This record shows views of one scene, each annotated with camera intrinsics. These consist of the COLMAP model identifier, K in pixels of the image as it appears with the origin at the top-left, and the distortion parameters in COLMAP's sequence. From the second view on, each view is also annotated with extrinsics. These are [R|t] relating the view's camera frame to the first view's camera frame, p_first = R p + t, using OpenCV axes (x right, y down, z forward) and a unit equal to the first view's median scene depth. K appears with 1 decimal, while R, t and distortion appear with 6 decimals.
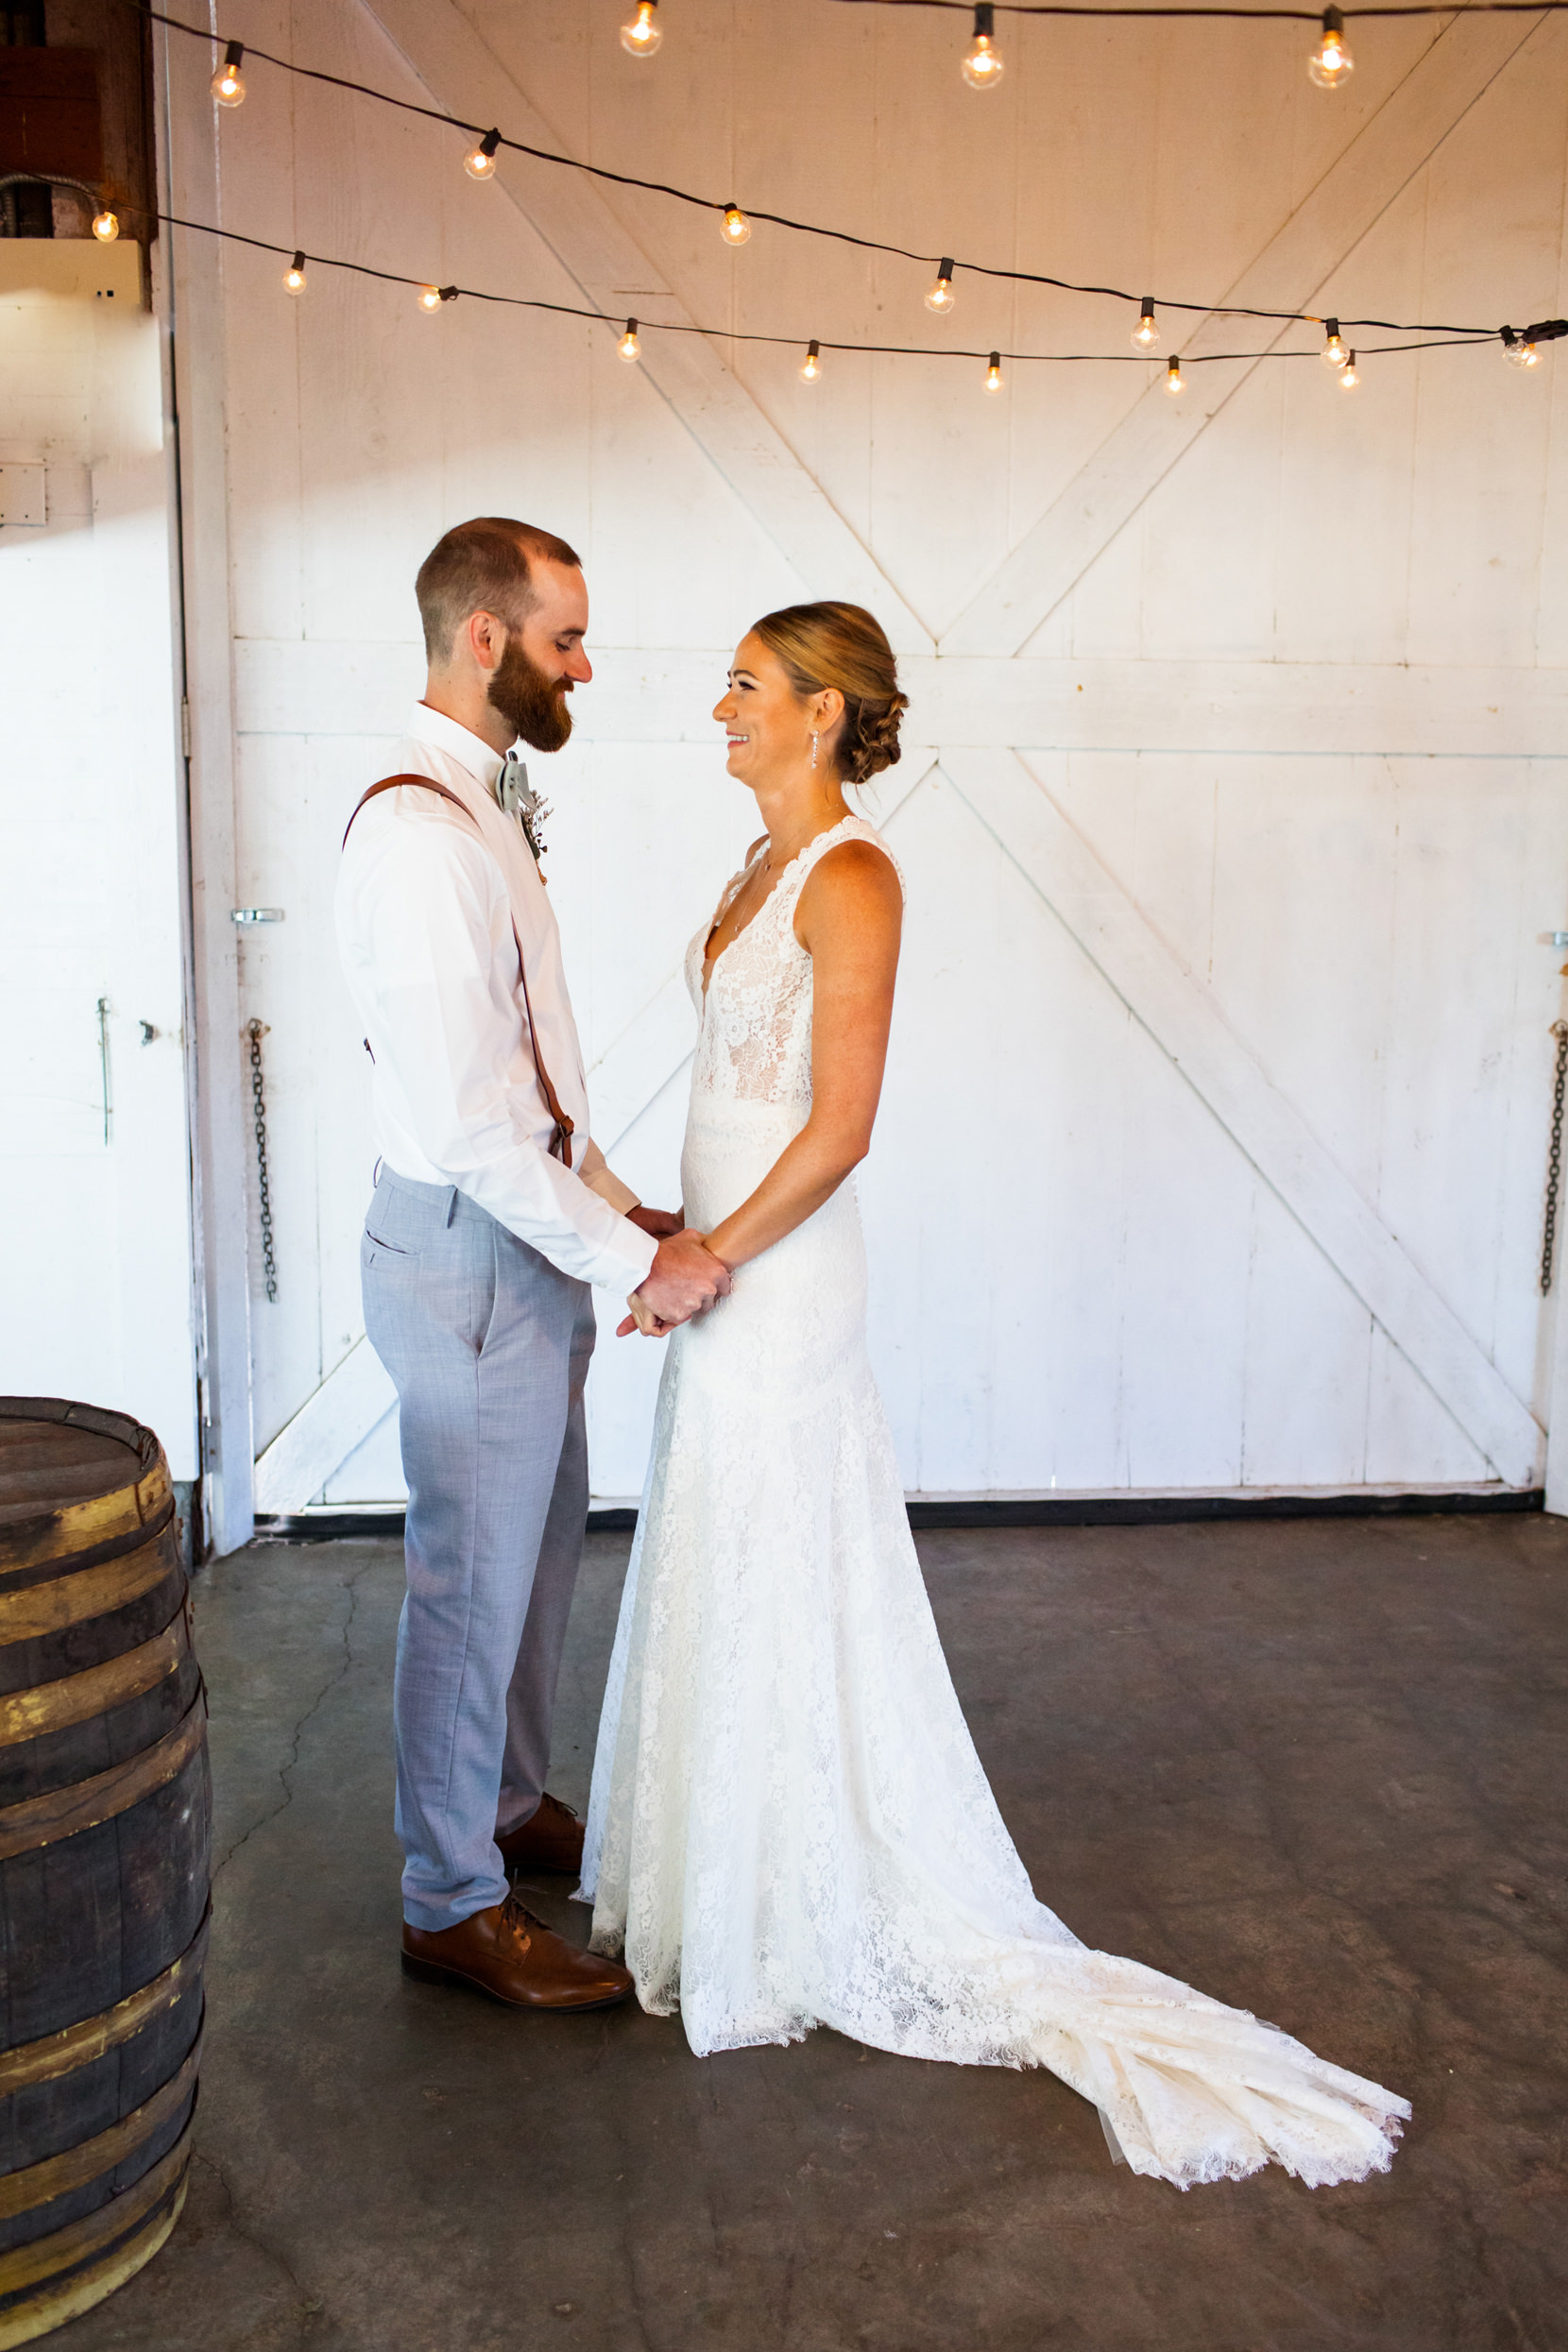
lens RADIAL K [[2225.8, 0, 782.5], [0, 2225.8, 1184.7], [0, 0, 1]] dist [0.002654, 0.000000]
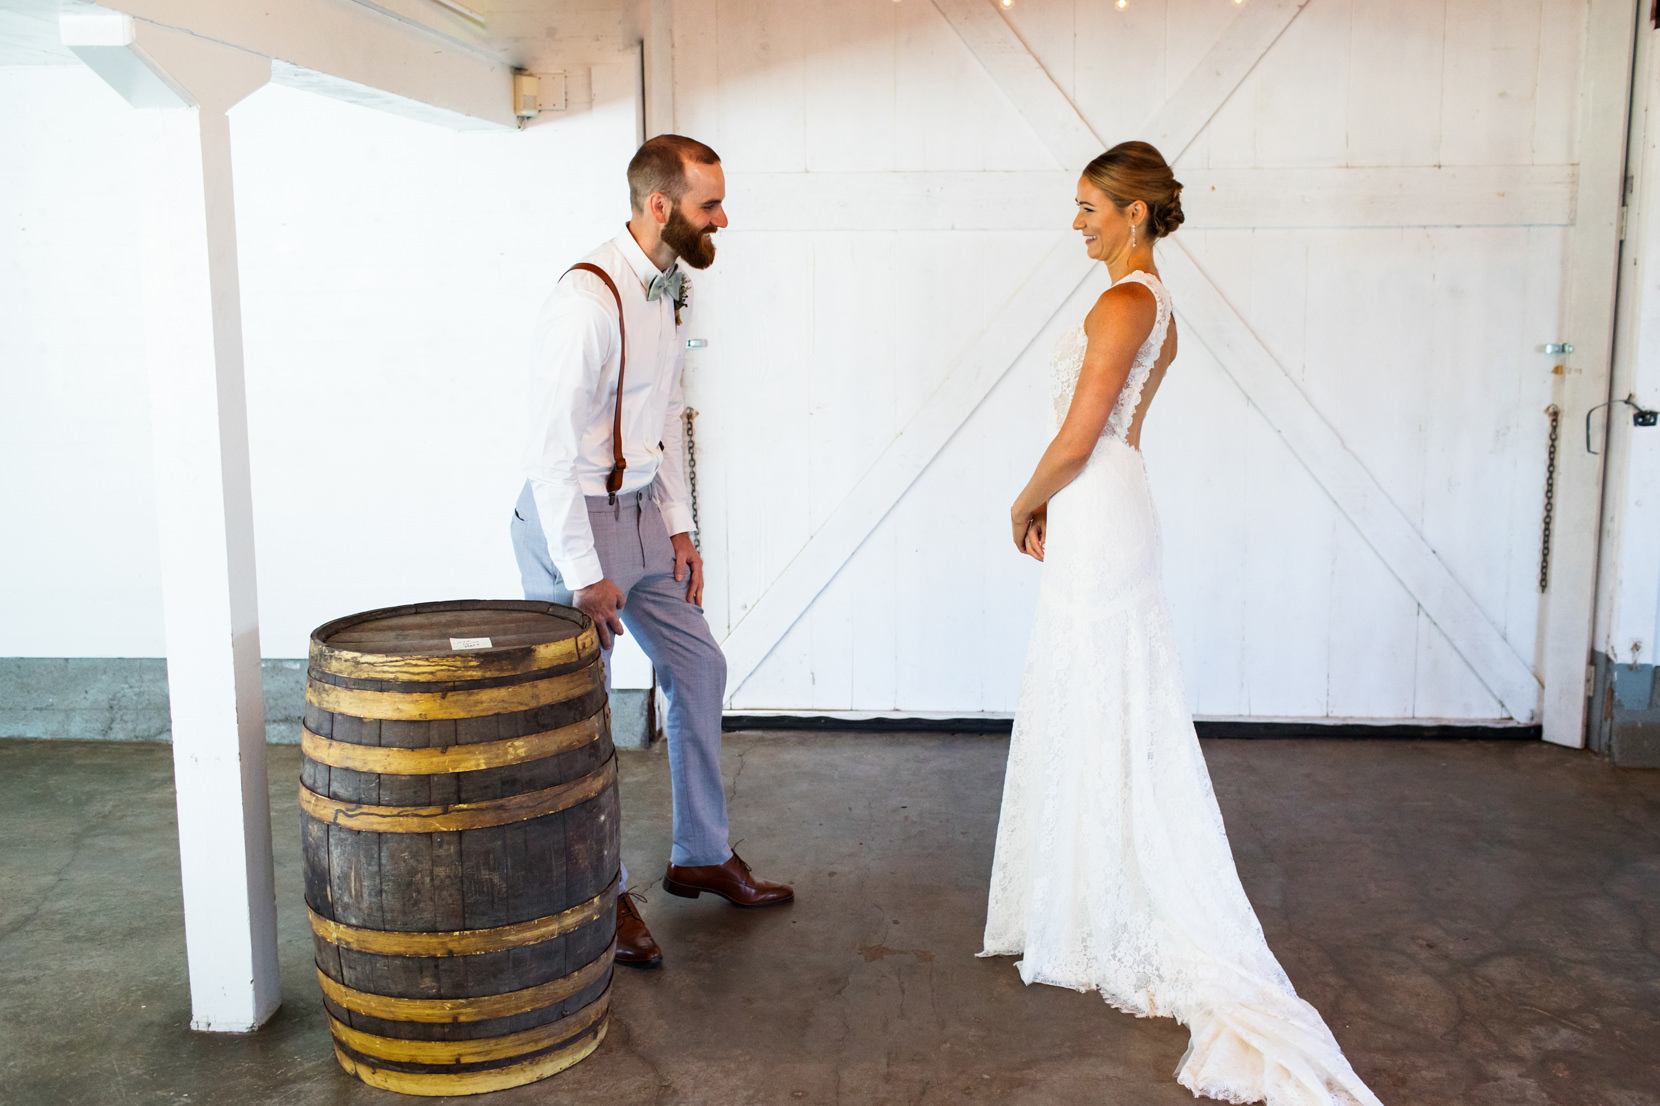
lens RADIAL K [[1570.9, 0, 829.6], [0, 1570.9, 546.5], [0, 0, 1]] dist [0.002654, 0.000000]
pose [[0.985457, 0.010319, -0.169609, 0.071884], [-0.009379, 0.999936, 0.006343, 0.022937], [0.169663, -0.004660, 0.985491, -0.135354]]
